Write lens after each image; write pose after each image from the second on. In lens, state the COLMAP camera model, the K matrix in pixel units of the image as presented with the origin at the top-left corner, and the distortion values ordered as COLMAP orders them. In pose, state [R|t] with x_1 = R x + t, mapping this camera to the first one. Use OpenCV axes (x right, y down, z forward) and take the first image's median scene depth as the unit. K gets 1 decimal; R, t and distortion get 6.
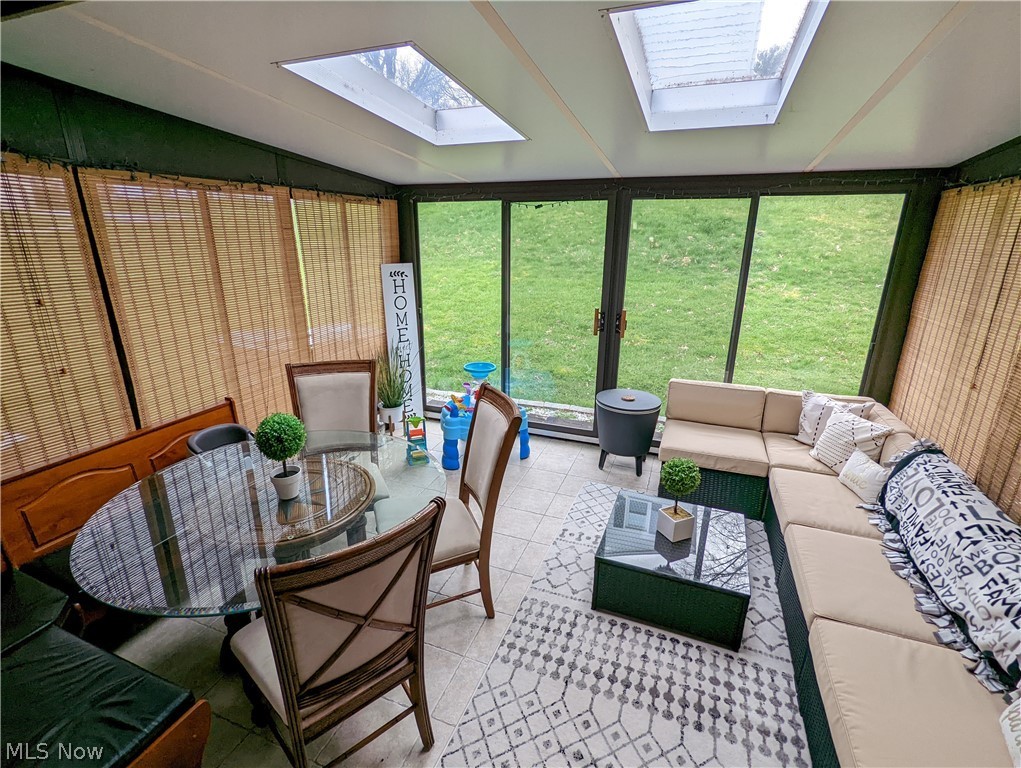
lens RADIAL K [[484.4, 0, 508.4], [0, 484.4, 384.3], [0, 0, 1]] dist [-0.006721, -0.000132]
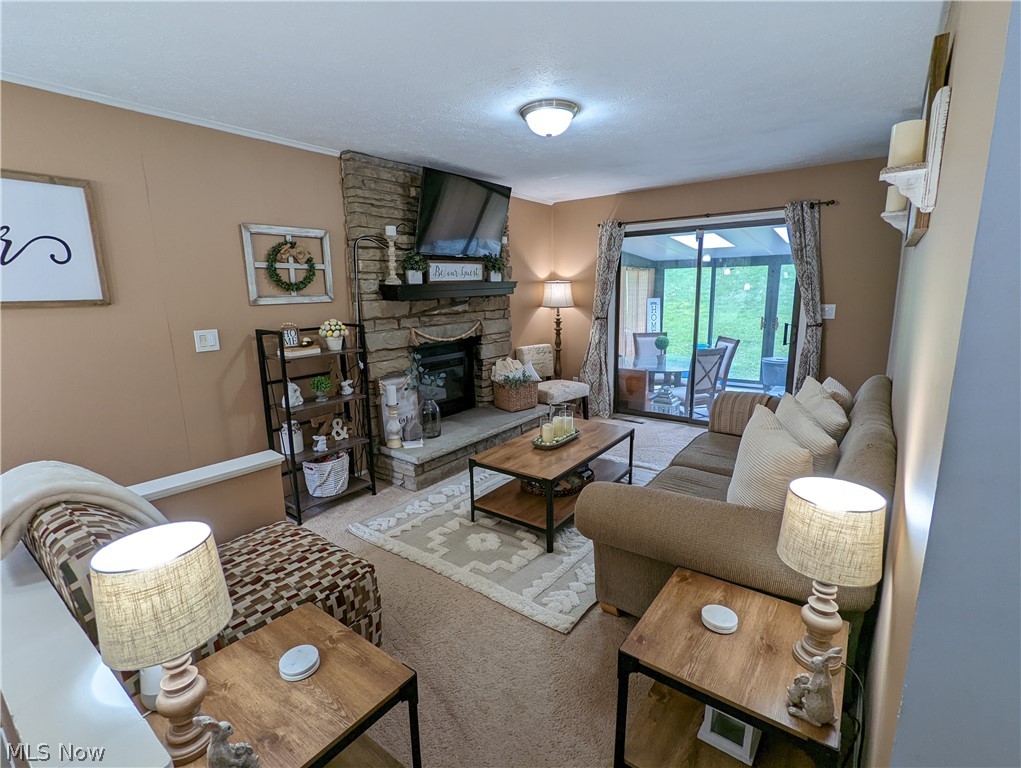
lens RADIAL K [[484.4, 0, 503.9], [0, 484.4, 383.8], [0, 0, 1]] dist [-0.006721, -0.000132]
pose [[0.960796, 0.027774, -0.275862, -0.308939], [-0.056456, 0.993723, -0.096579, 0.401461], [0.271448, 0.108367, 0.956333, -1.271571]]
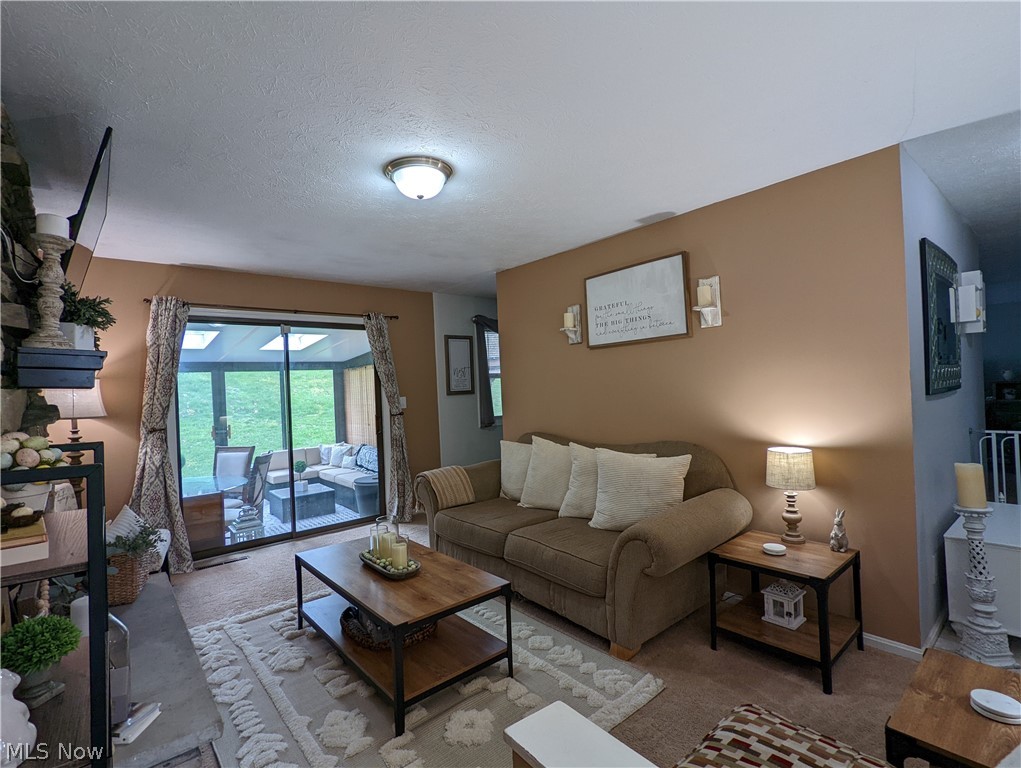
lens RADIAL K [[484.4, 0, 506.6], [0, 484.4, 384.3], [0, 0, 1]] dist [-0.006721, -0.000132]
pose [[0.475101, -0.022414, 0.879646, -0.975324], [0.303687, 0.942429, -0.140009, 0.317897], [-0.825865, 0.333656, 0.454556, -0.903774]]
